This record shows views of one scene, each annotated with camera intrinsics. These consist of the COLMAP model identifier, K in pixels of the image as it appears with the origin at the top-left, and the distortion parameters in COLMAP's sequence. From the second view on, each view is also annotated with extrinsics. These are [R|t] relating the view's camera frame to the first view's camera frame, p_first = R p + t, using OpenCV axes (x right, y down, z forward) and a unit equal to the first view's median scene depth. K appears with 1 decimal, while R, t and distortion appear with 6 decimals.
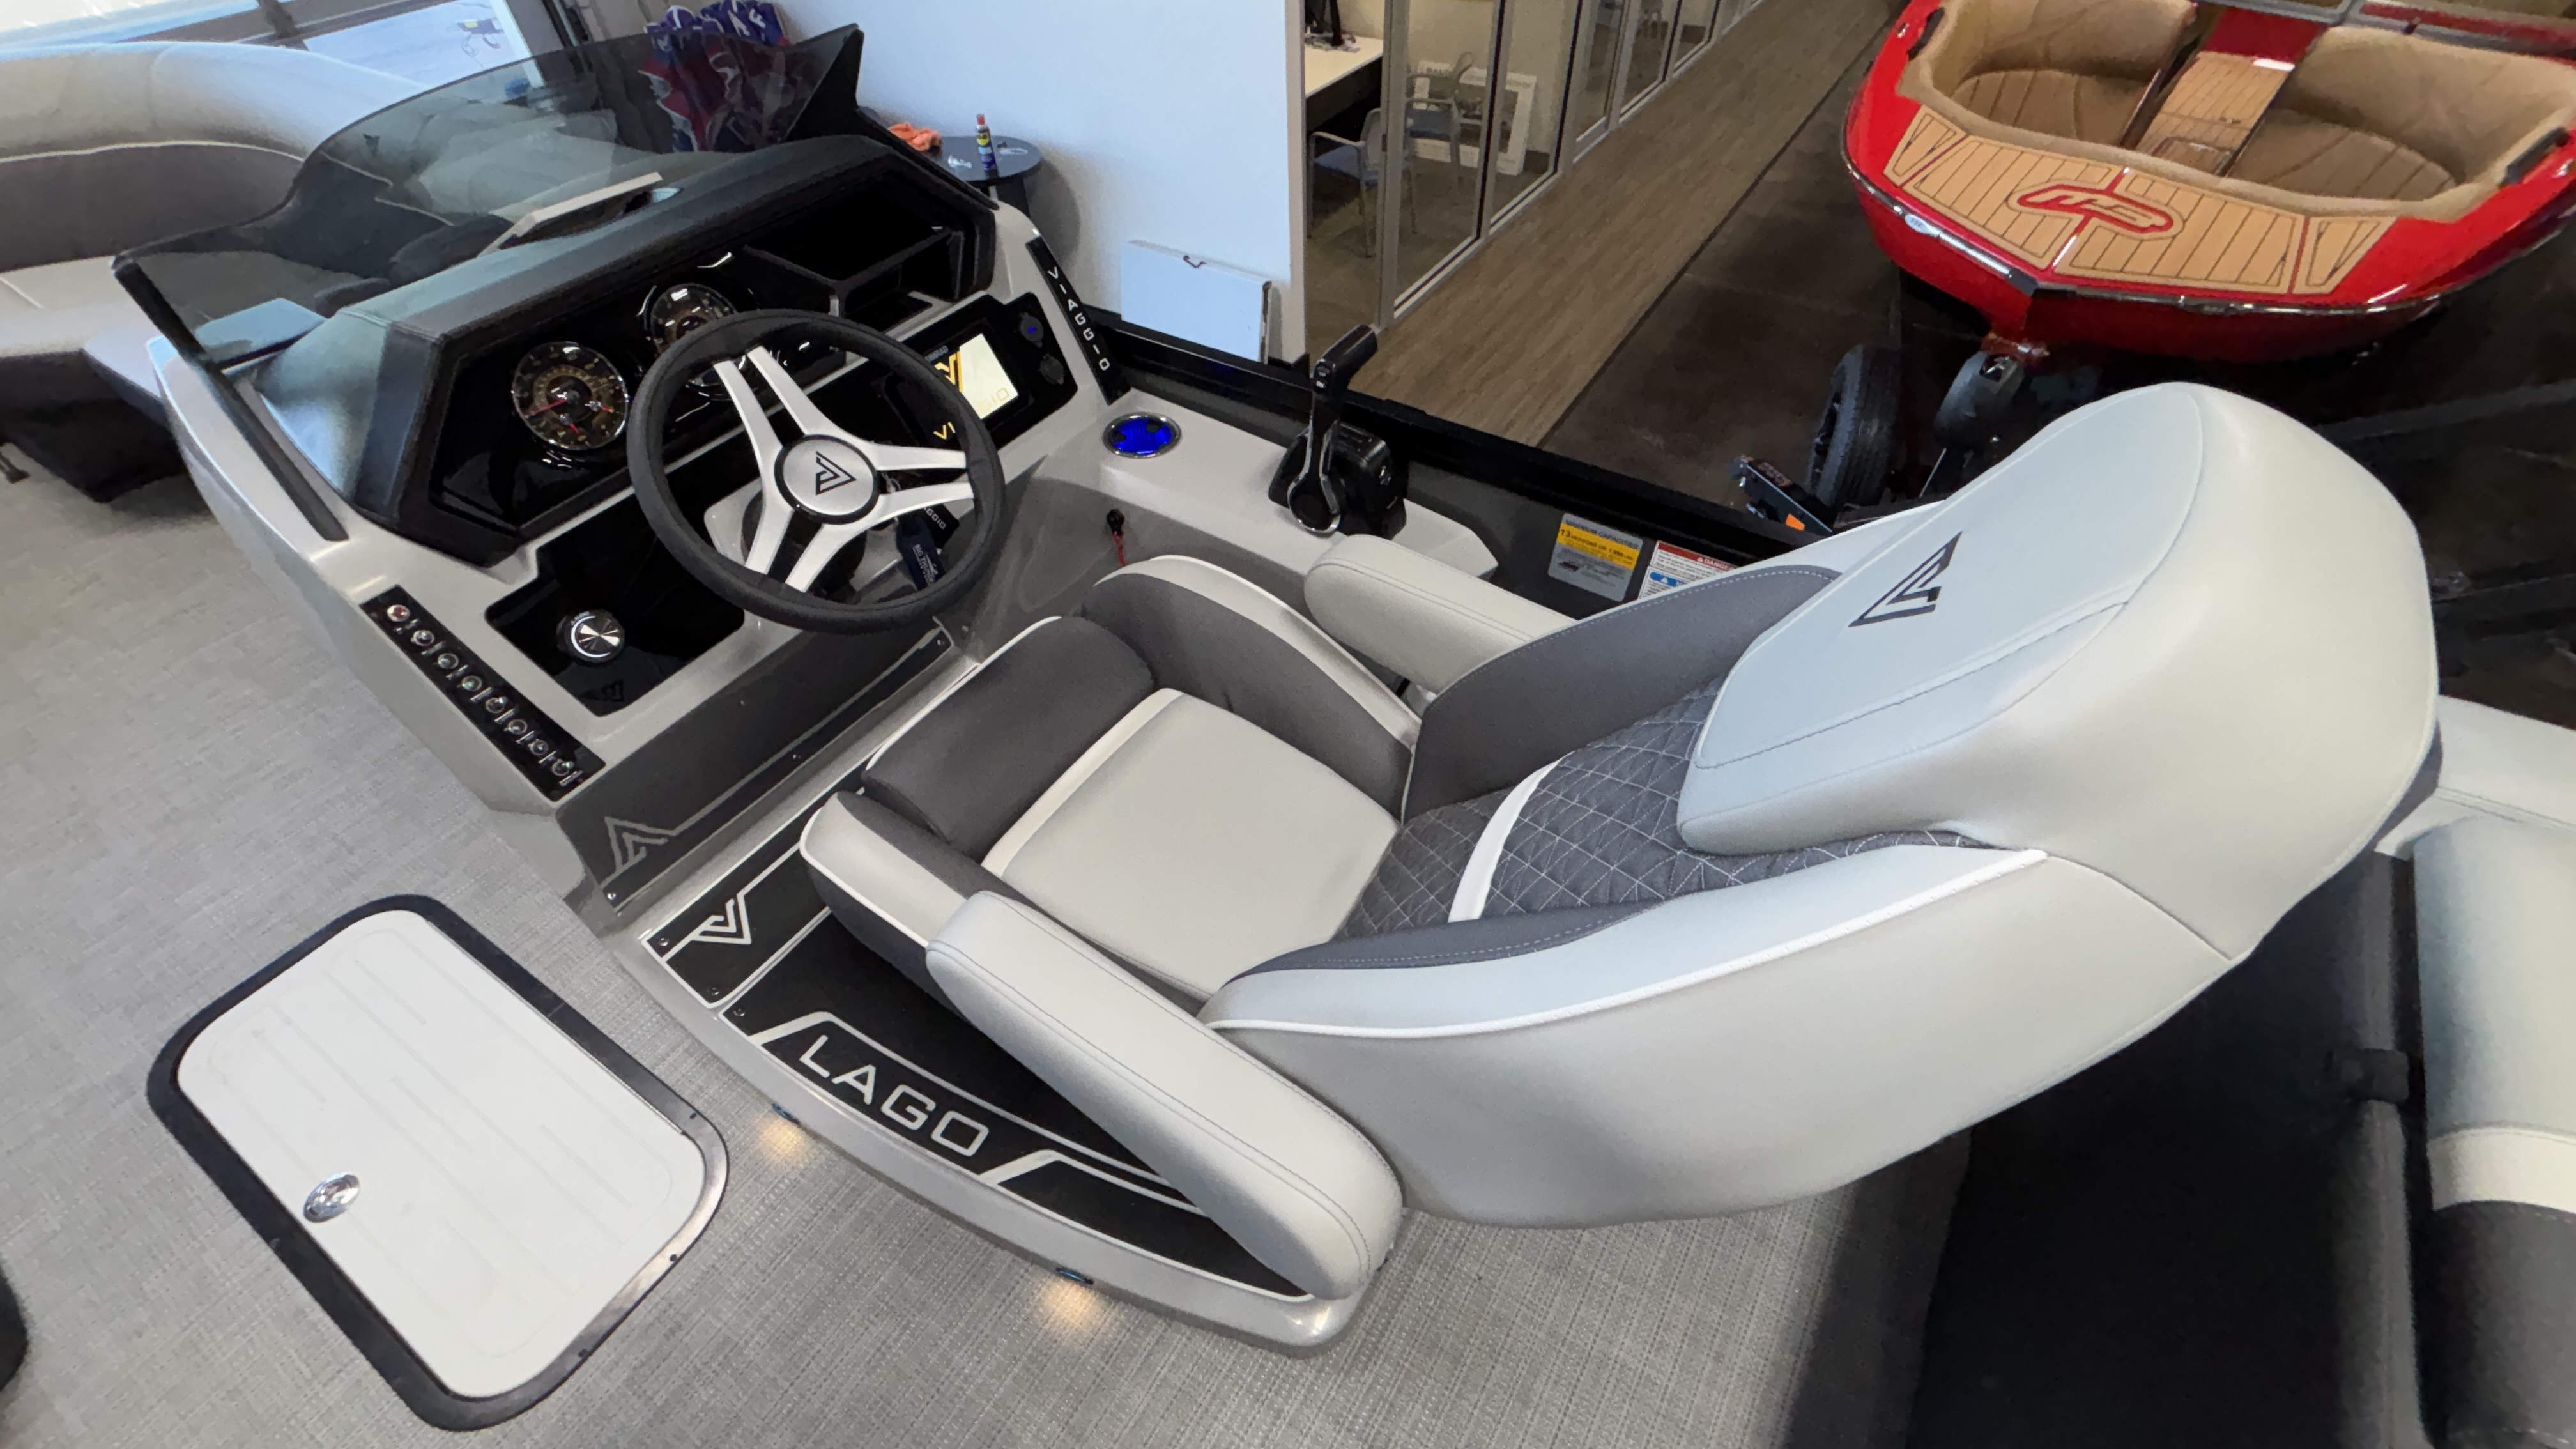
lens RADIAL K [[1032.0, 0, 1276.2], [0, 1032.0, 729.0], [0, 0, 1]] dist [-0.001115, -0.000150]
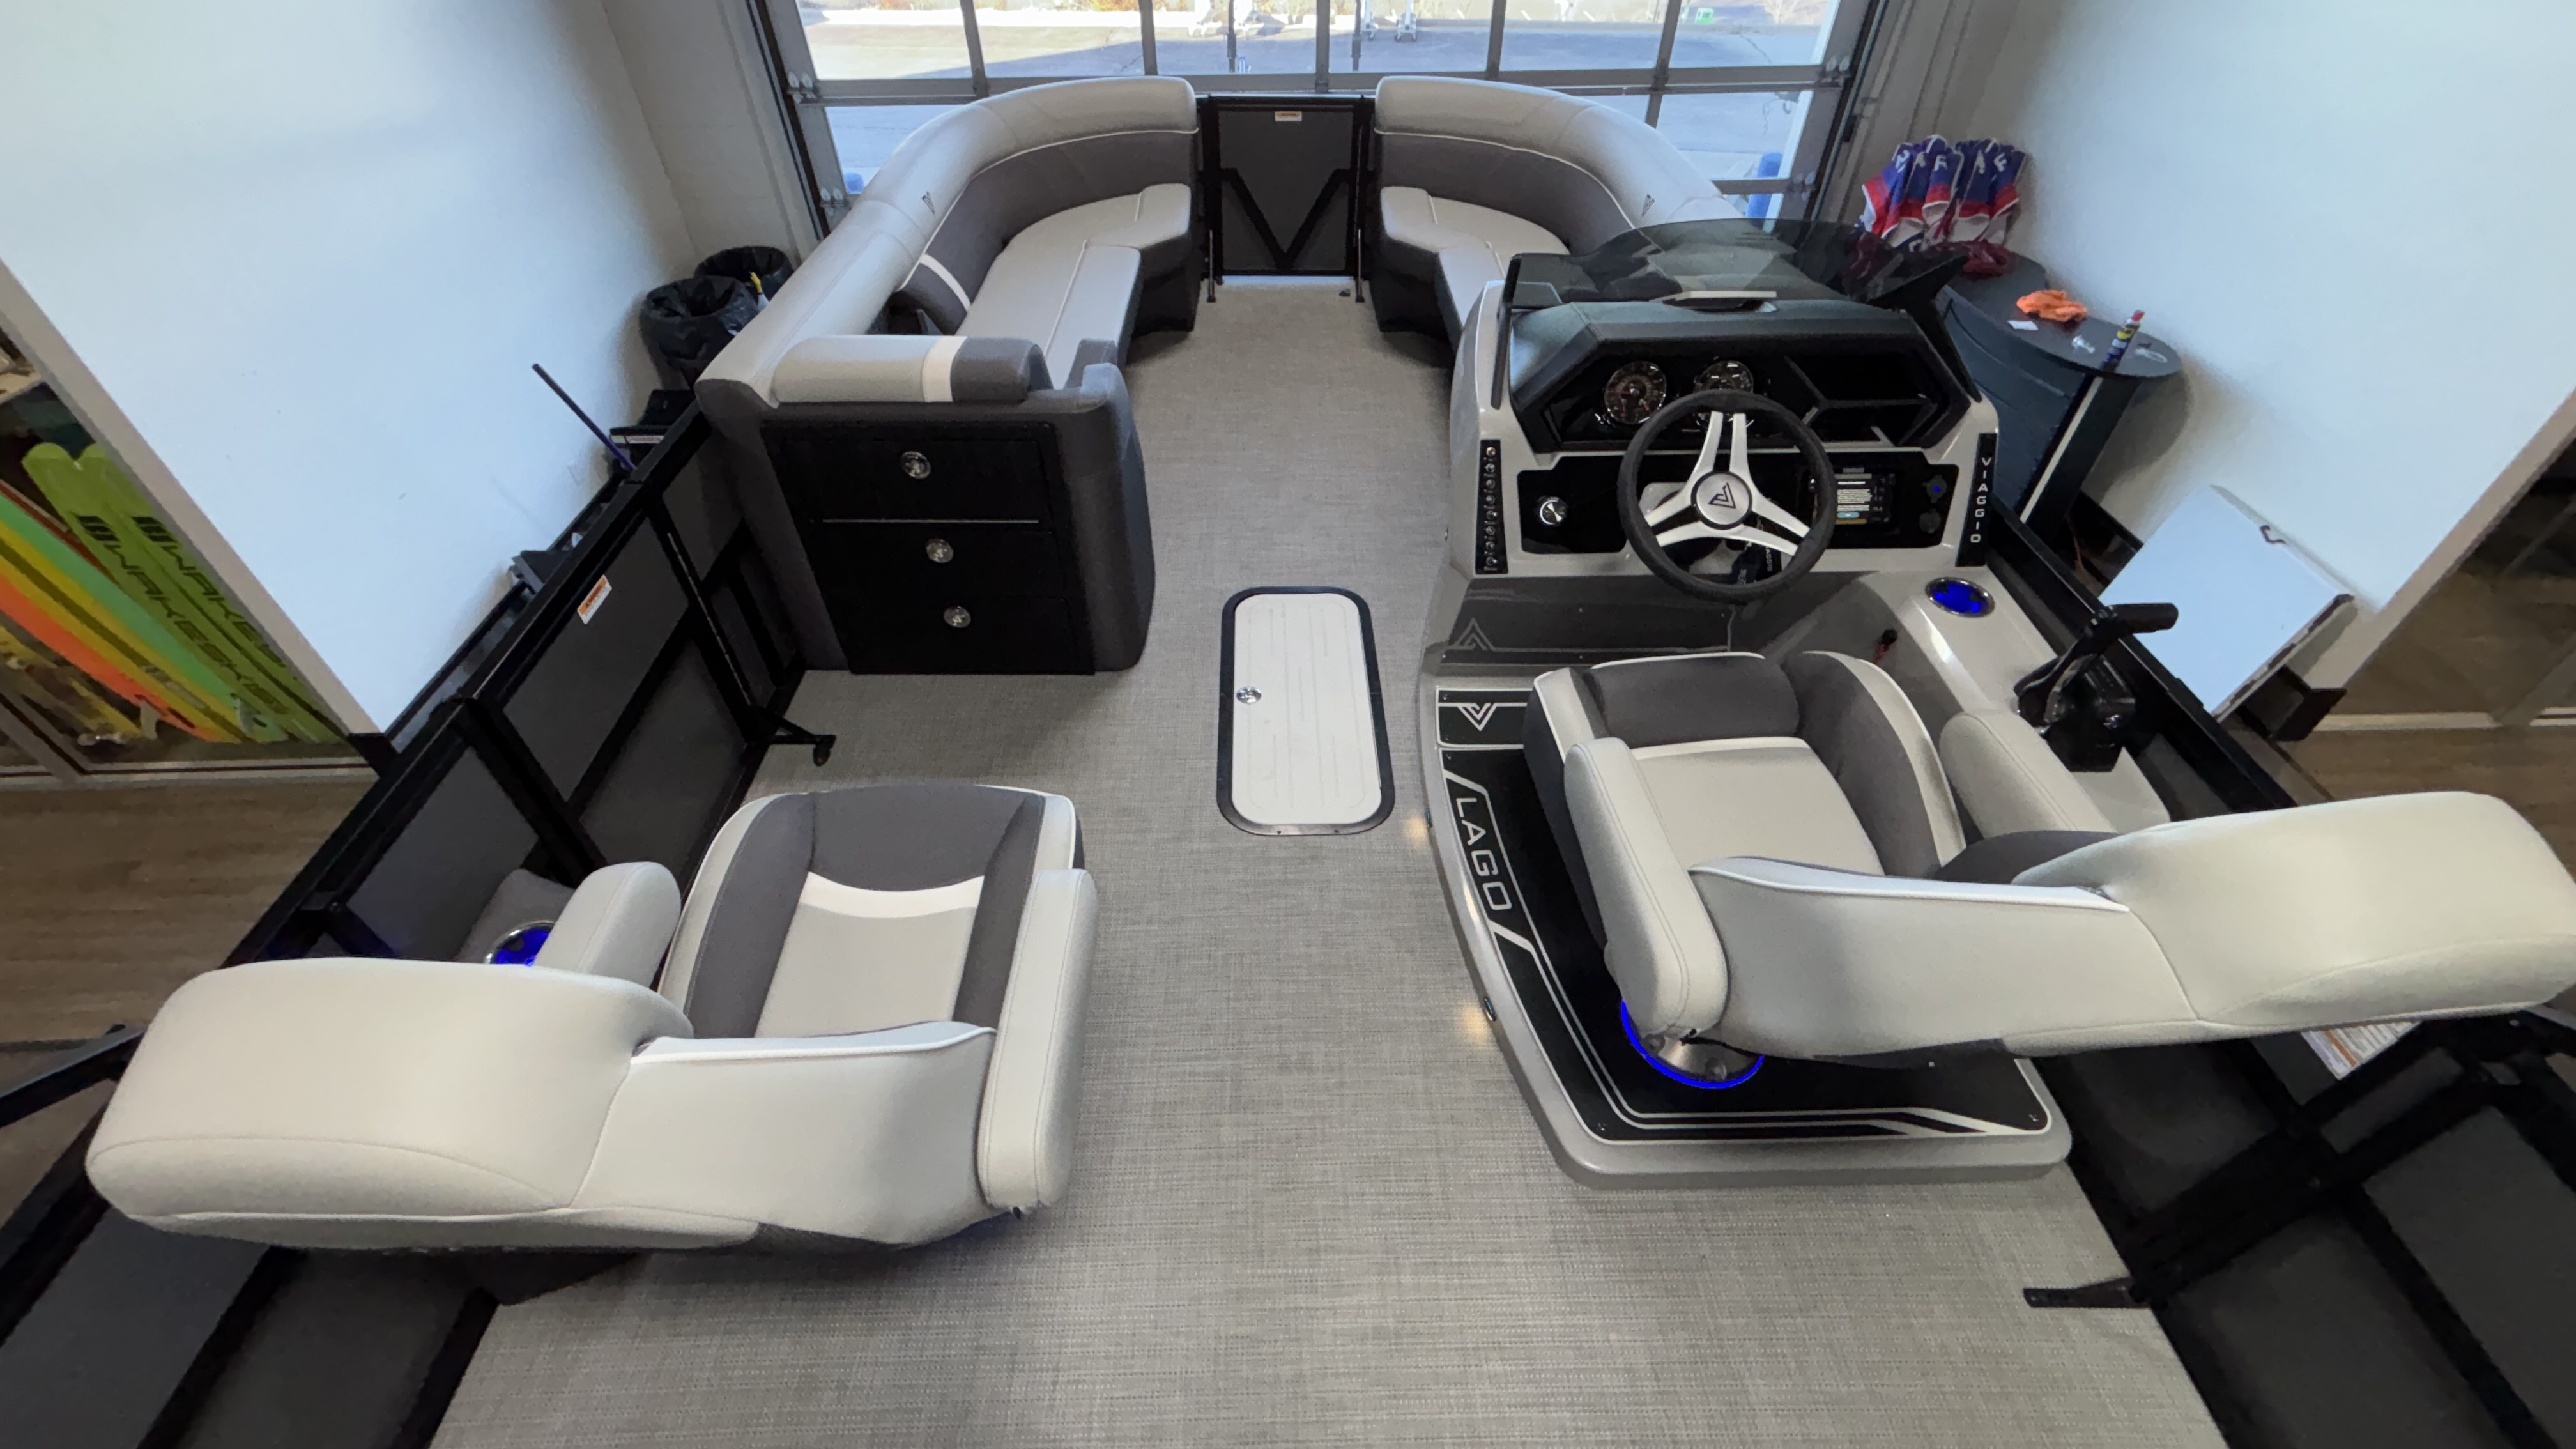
lens RADIAL K [[1032.0, 0, 1288.1], [0, 1032.0, 730.0], [0, 0, 1]] dist [-0.001115, -0.000150]
pose [[0.553868, 0.585778, -0.591688, 0.261622], [-0.617951, 0.765480, 0.179382, 0.118785], [0.558003, 0.266280, 0.785956, -0.400322]]
